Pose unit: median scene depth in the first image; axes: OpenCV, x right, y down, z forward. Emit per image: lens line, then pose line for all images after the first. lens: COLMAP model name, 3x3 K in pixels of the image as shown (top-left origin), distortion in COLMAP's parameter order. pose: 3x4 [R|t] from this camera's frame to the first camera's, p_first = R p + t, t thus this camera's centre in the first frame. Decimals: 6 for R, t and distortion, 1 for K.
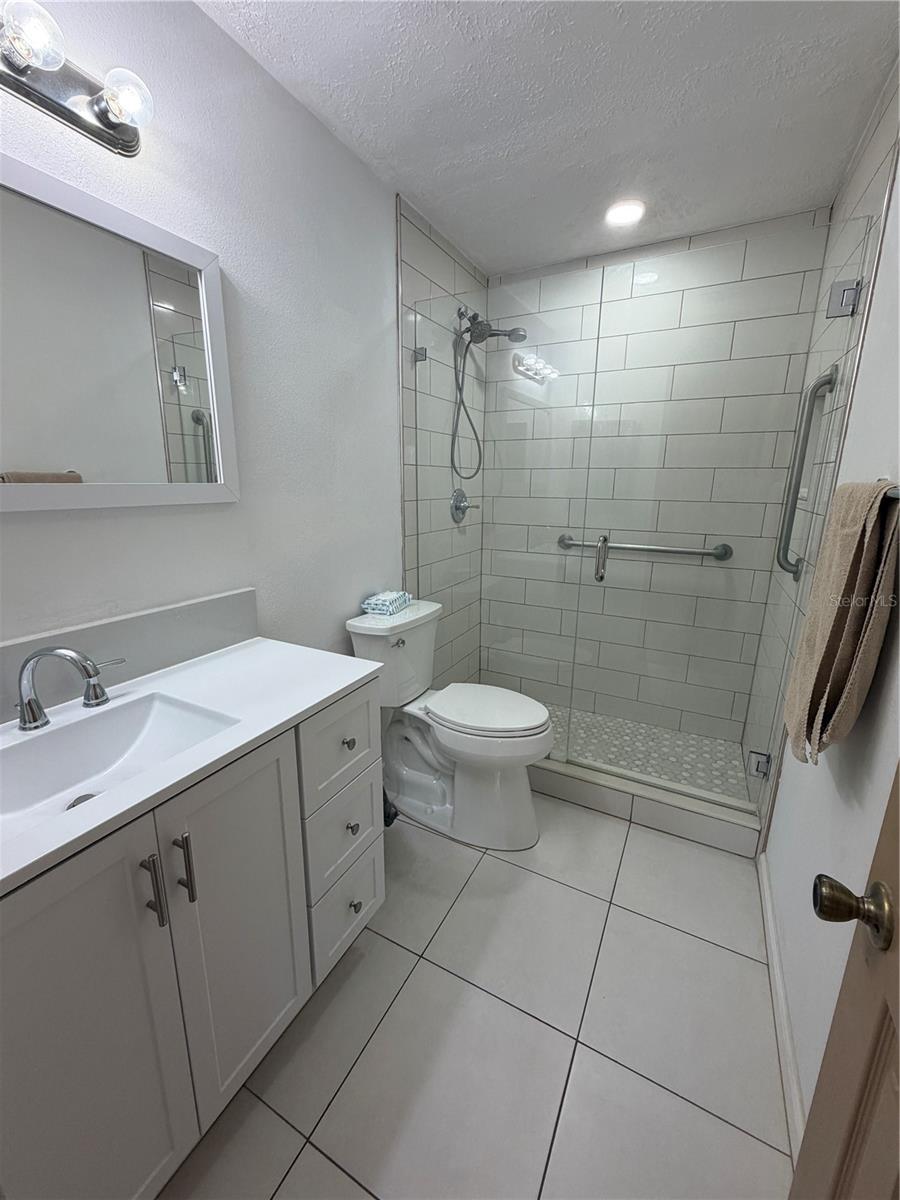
lens RADIAL K [[477.6, 0, 448.7], [0, 477.6, 598.3], [0, 0, 1]] dist [-0.000018, 0.000292]
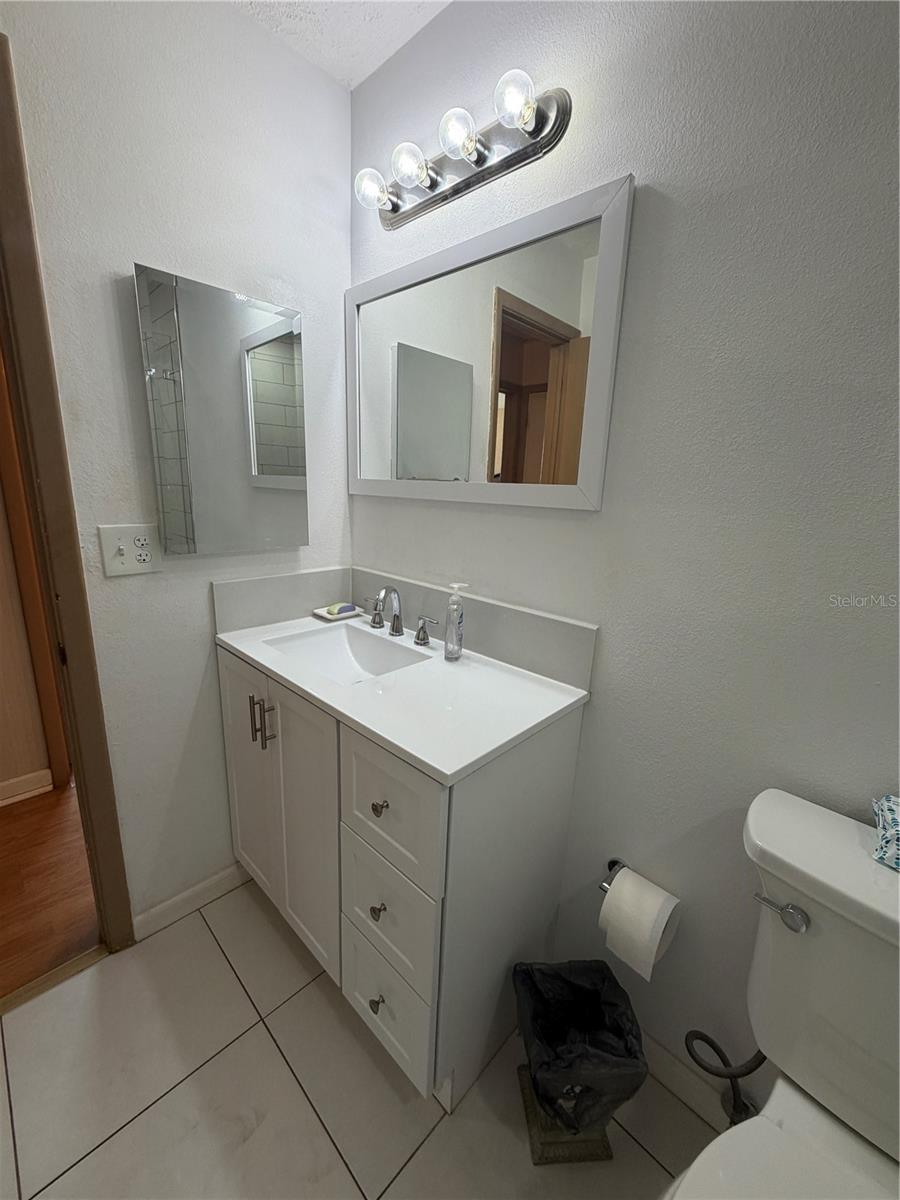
lens RADIAL K [[477.6, 0, 448.7], [0, 477.6, 595.7], [0, 0, 1]] dist [-0.000018, 0.000292]
pose [[-0.281242, 0.194339, -0.939753, 0.237024], [-0.266438, 0.924965, 0.271019, -0.143706], [0.921908, 0.326608, -0.208359, 0.647146]]
